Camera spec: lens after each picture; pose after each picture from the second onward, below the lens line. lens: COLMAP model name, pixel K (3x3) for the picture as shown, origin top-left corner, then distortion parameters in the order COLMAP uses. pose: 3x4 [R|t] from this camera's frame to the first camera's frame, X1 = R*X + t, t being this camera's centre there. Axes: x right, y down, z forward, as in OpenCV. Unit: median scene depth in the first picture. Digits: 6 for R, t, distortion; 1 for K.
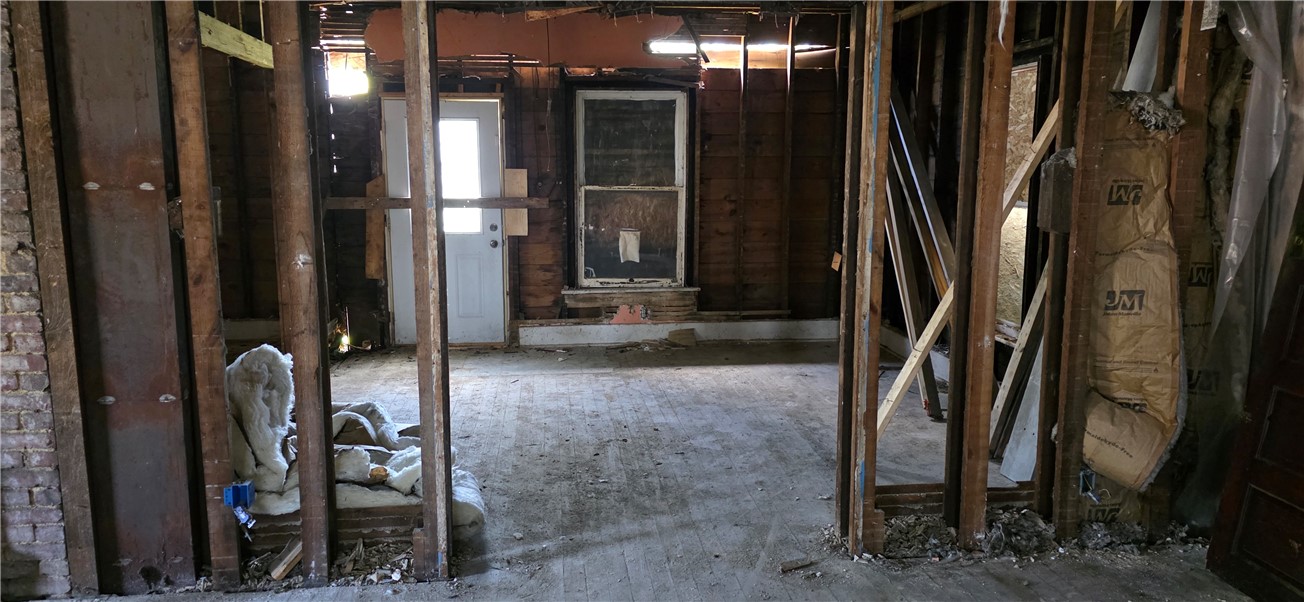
lens RADIAL K [[864.3, 0, 633.4], [0, 864.3, 295.3], [0, 0, 1]] dist [0.064554, -0.048572]
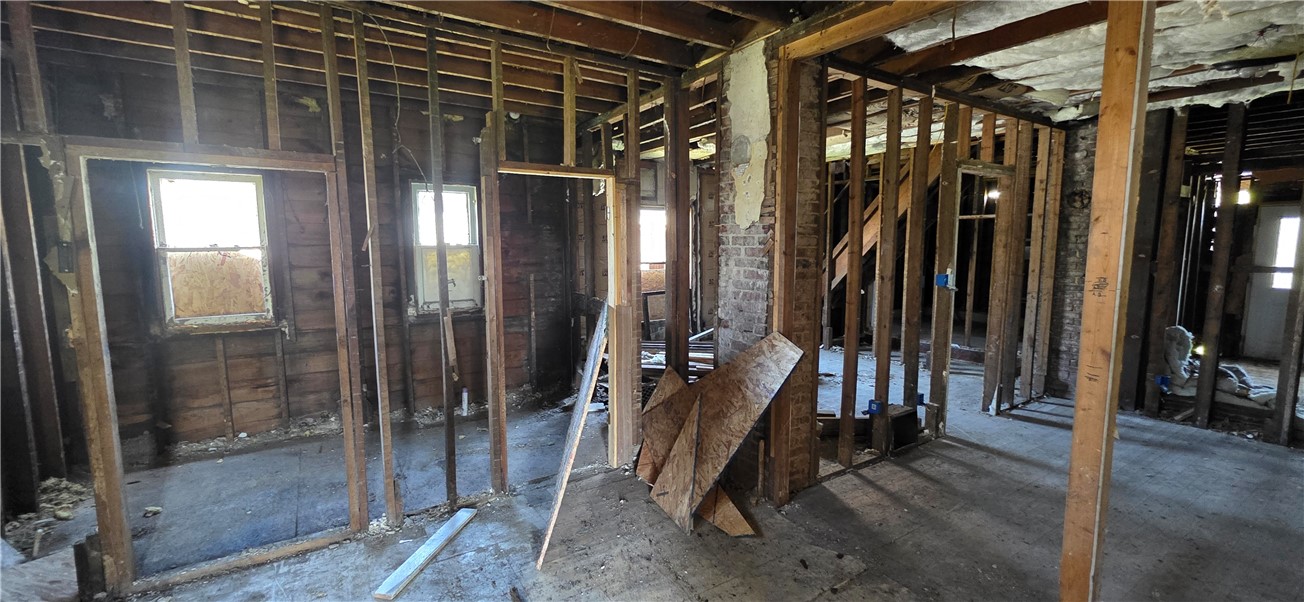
lens RADIAL K [[508.8, 0, 649.0], [0, 508.8, 300.8], [0, 0, 1]] dist [-0.001719, -0.000379]
pose [[0.437082, 0.098106, -0.894055, 0.173172], [-0.130191, 0.990466, 0.045038, 0.127340], [0.889949, 0.096712, 0.445687, -0.946057]]
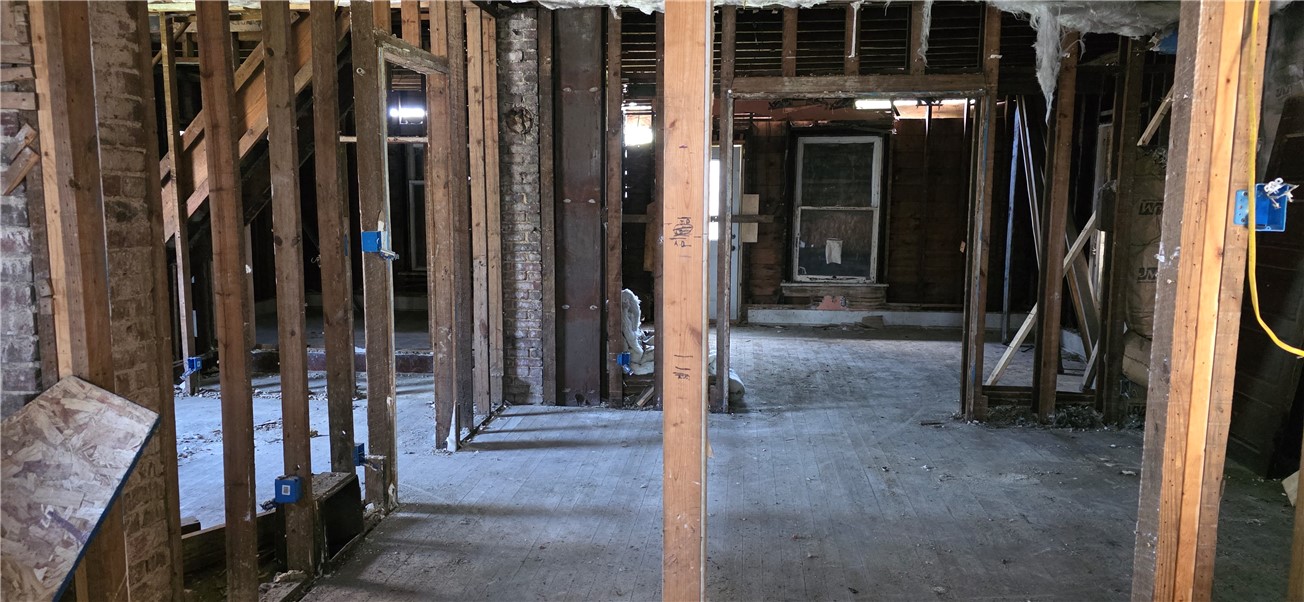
lens RADIAL K [[864.3, 0, 624.1], [0, 864.3, 300.8], [0, 0, 1]] dist [0.064554, -0.048572]
pose [[0.971297, 0.032341, -0.235661, -0.001977], [-0.038367, 0.999042, -0.021031, 0.136120], [0.234755, 0.029469, 0.971608, -0.859935]]
